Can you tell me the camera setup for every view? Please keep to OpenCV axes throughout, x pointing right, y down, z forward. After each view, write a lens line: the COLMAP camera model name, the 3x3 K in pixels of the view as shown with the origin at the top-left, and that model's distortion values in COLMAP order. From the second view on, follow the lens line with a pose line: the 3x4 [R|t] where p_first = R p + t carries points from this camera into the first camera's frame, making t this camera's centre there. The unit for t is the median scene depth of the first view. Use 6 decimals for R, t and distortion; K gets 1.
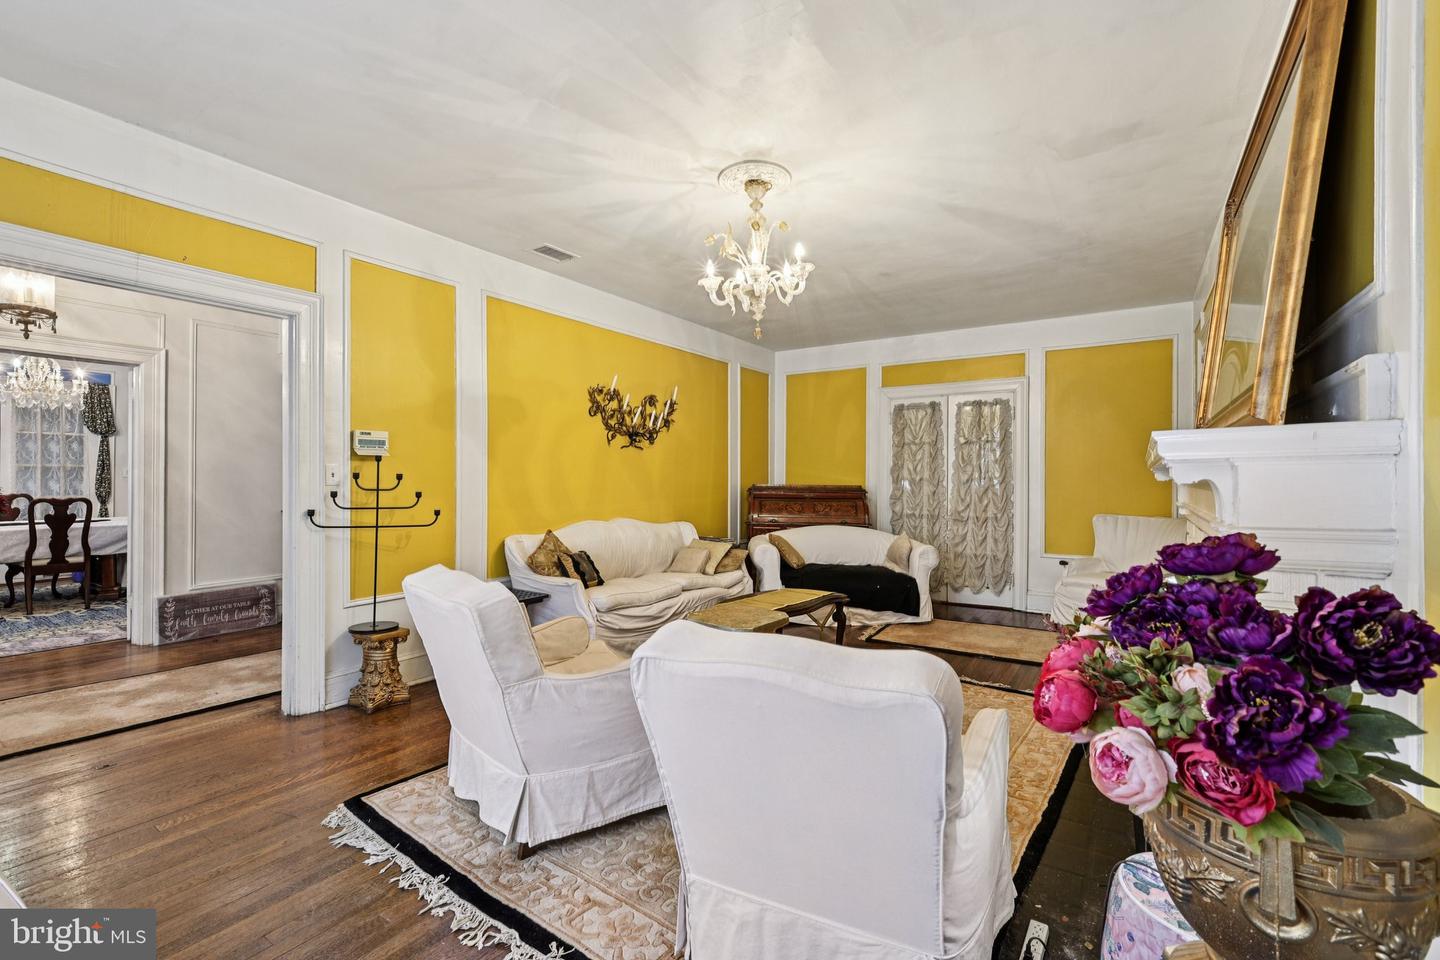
lens RADIAL K [[632.3, 0, 719.7], [0, 632.3, 477.1], [0, 0, 1]] dist [0.003212, -0.000417]
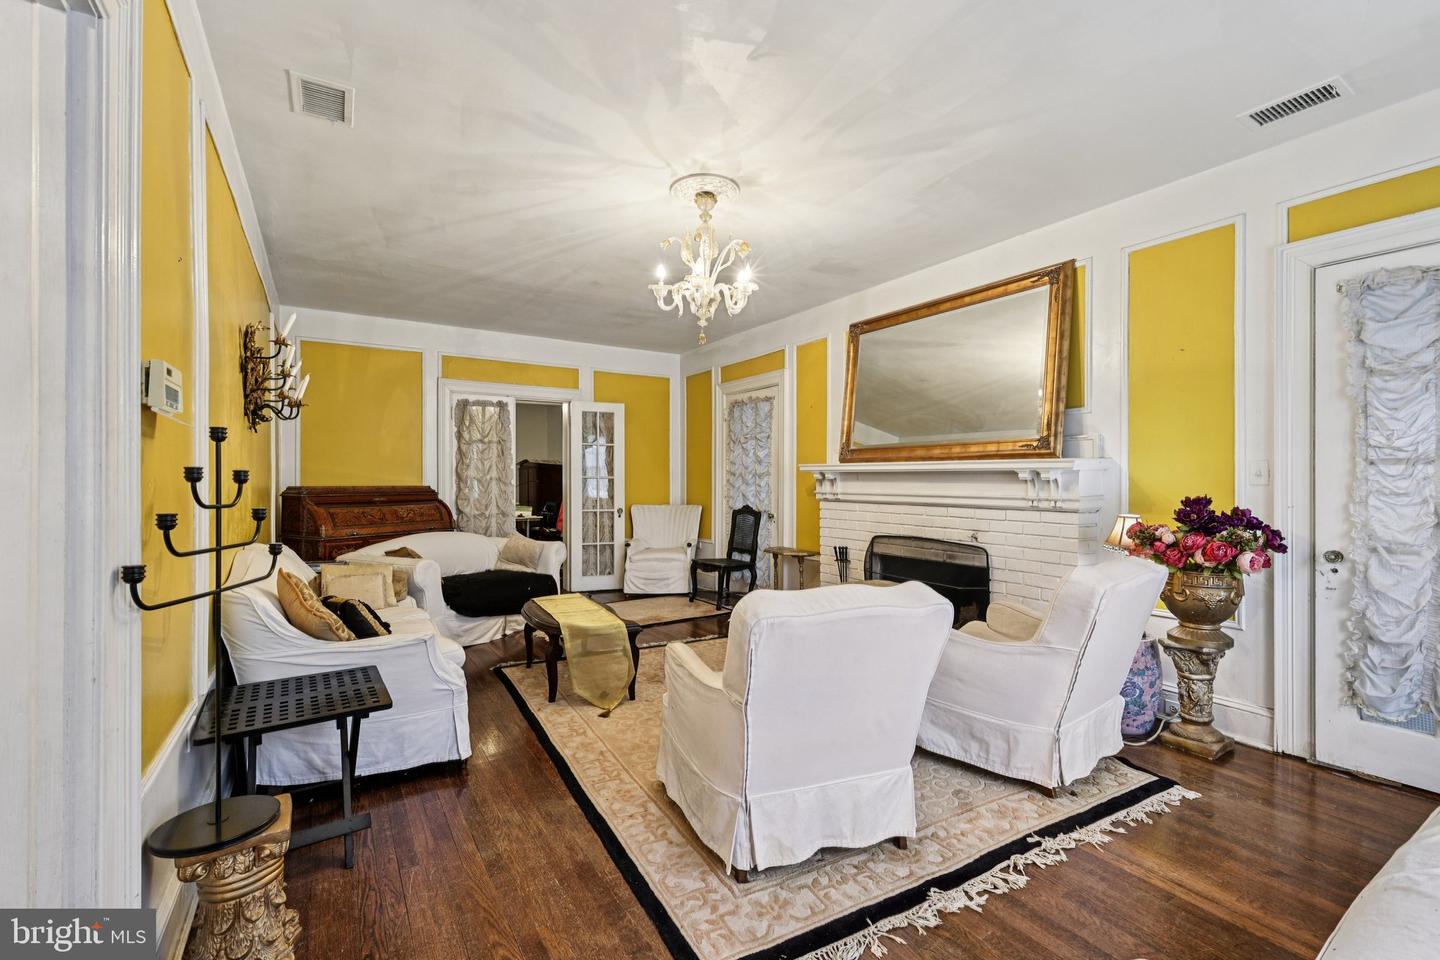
lens RADIAL K [[632.3, 0, 724.3], [0, 632.3, 475.3], [0, 0, 1]] dist [0.003212, -0.000417]
pose [[0.388099, 0.001044, 0.921617, -0.625718], [-0.000475, 0.999999, -0.000933, -0.000866], [-0.921618, -0.000076, 0.388099, 0.395976]]
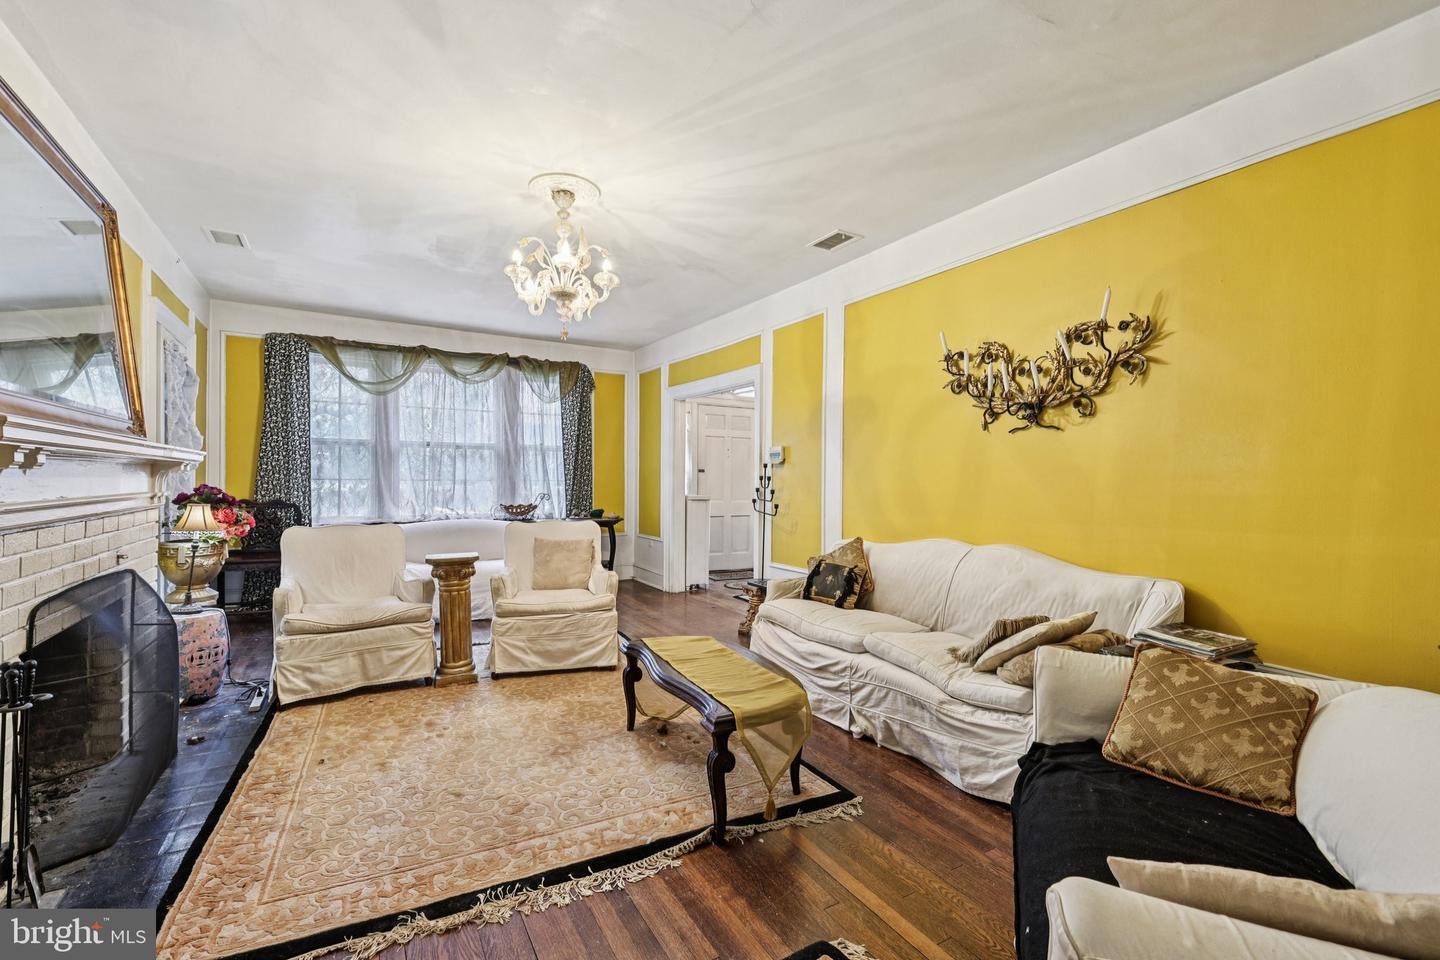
lens RADIAL K [[632.3, 0, 721.8], [0, 632.3, 485.6], [0, 0, 1]] dist [0.003212, -0.000417]
pose [[-0.421502, -0.000326, -0.906827, 0.626021], [-0.009332, 0.999949, 0.003977, 0.008199], [0.906779, 0.010139, -0.421484, 1.177030]]
